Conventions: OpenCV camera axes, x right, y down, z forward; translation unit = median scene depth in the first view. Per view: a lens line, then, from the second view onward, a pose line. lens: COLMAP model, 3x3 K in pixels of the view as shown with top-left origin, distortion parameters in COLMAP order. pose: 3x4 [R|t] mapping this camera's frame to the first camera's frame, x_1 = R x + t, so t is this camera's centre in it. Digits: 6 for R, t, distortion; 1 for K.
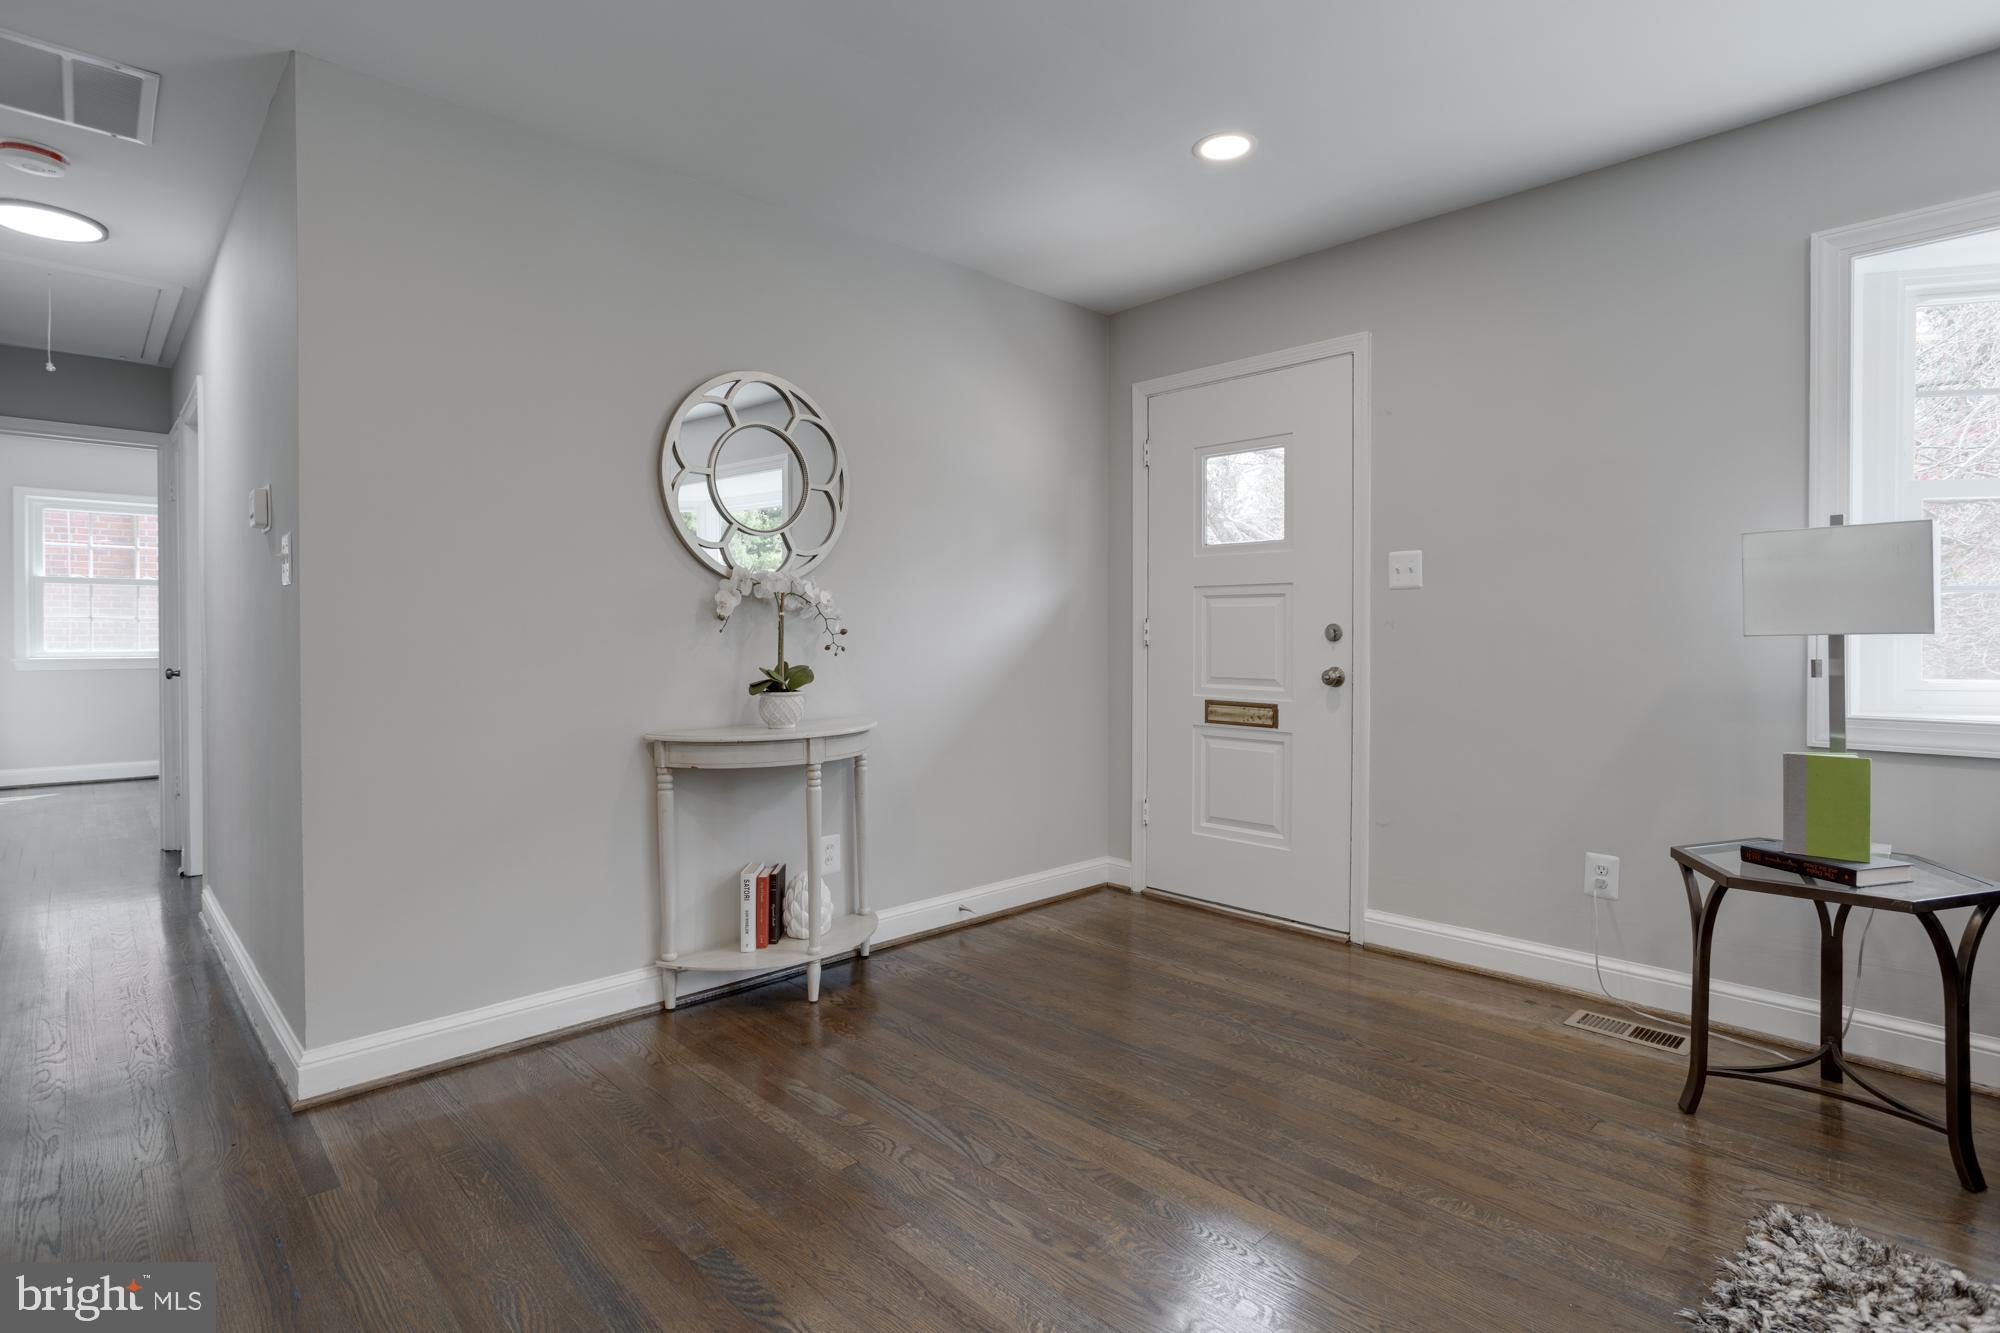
lens RADIAL K [[1012.9, 0, 1005.5], [0, 1012.9, 645.2], [0, 0, 1]] dist [-0.046264, 0.029199]
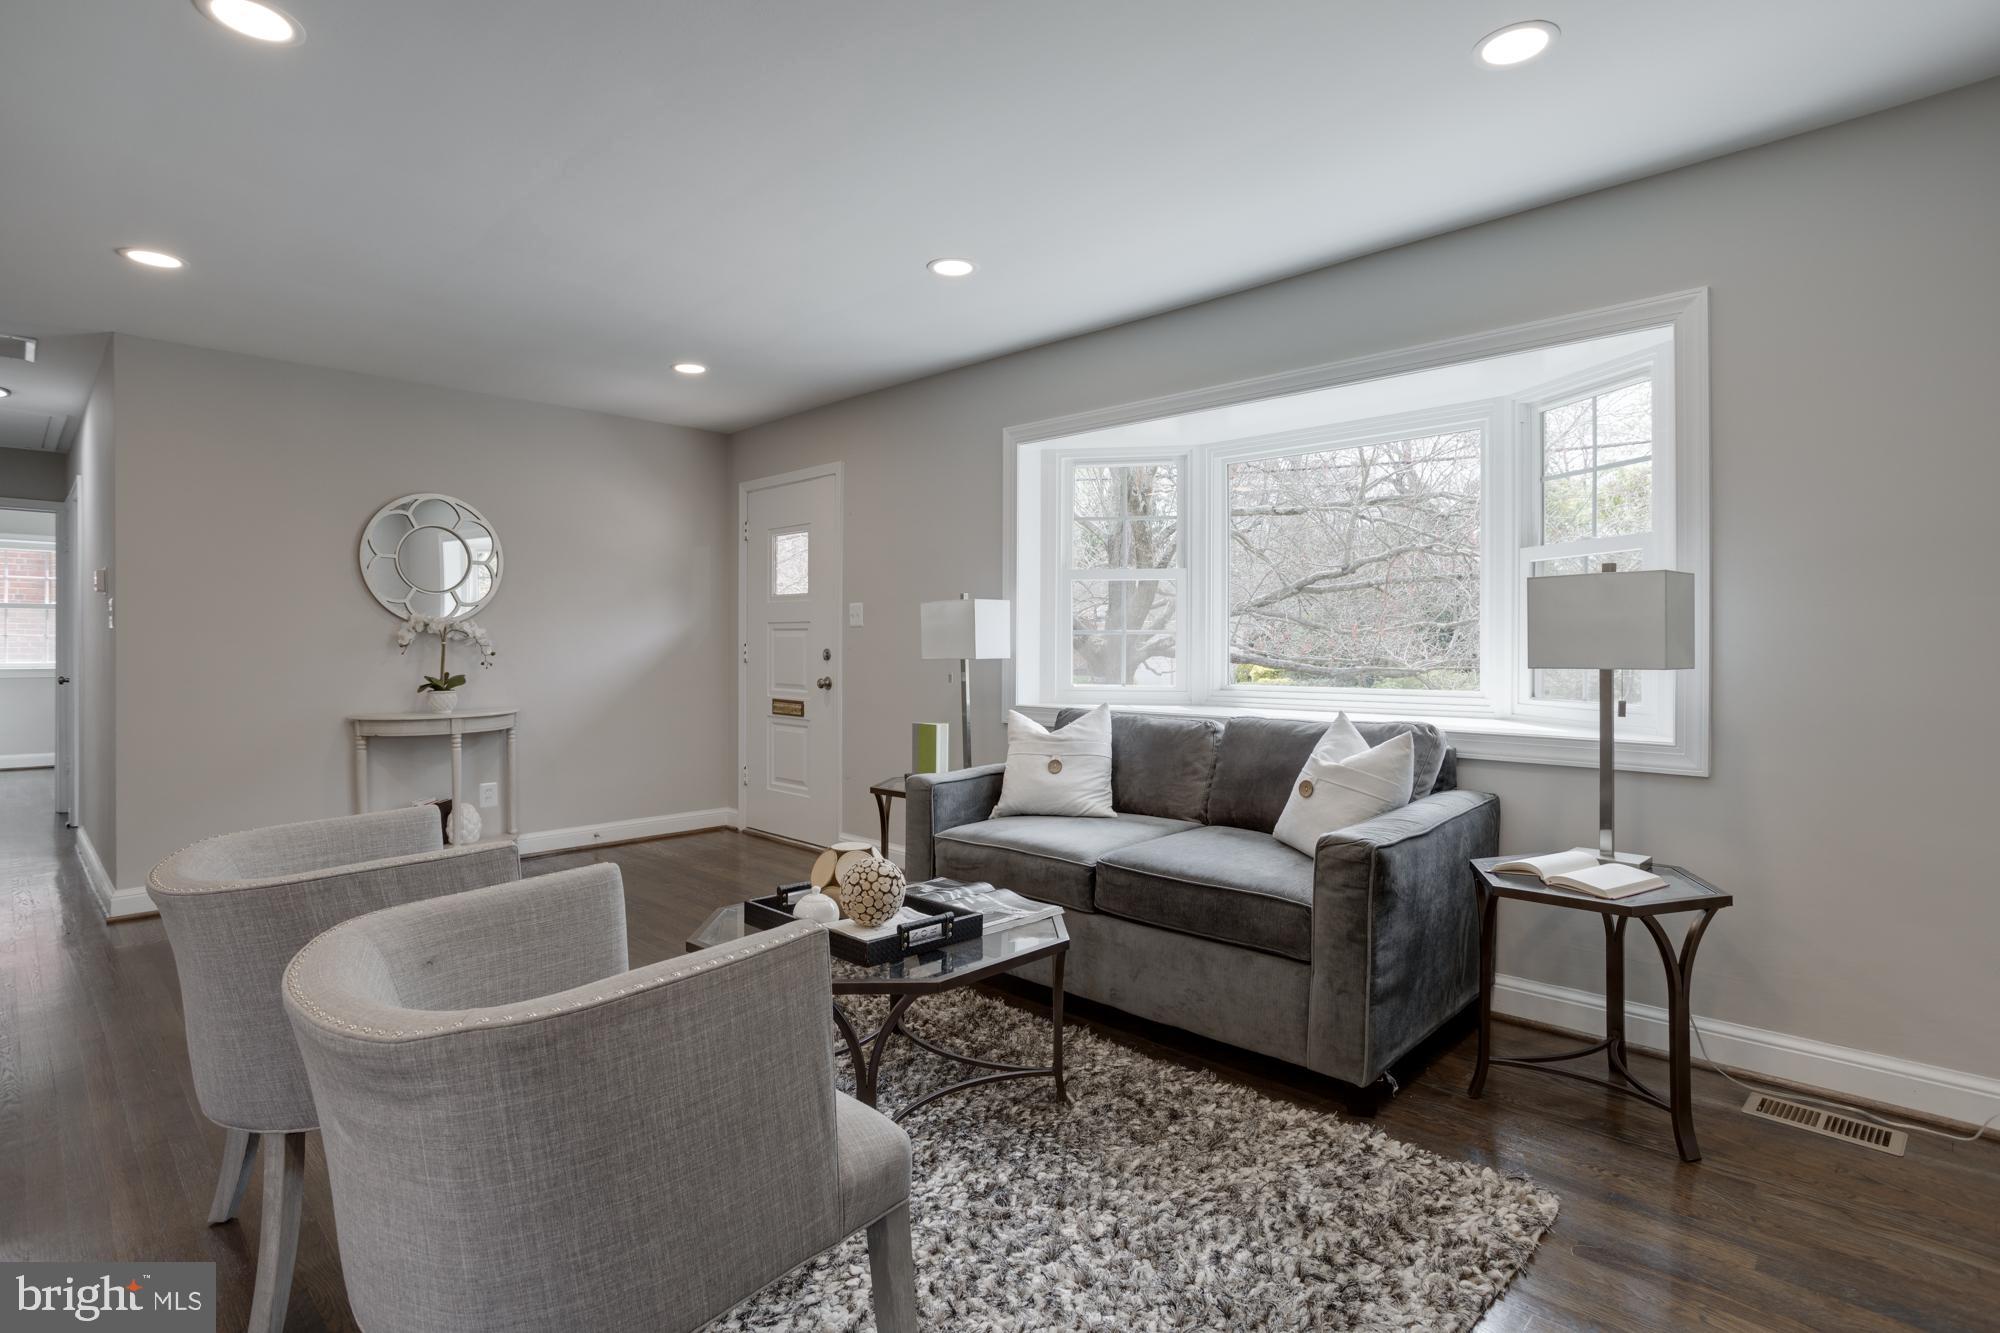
lens RADIAL K [[1005.0, 0, 933.8], [0, 1005.0, 648.6], [0, 0, 1]] dist [0.046831, -0.000199]
pose [[0.999770, 0.002959, -0.021226, 0.484113], [-0.003129, 0.999963, -0.008013, -0.009104], [0.021201, 0.008077, 0.999743, -0.501323]]
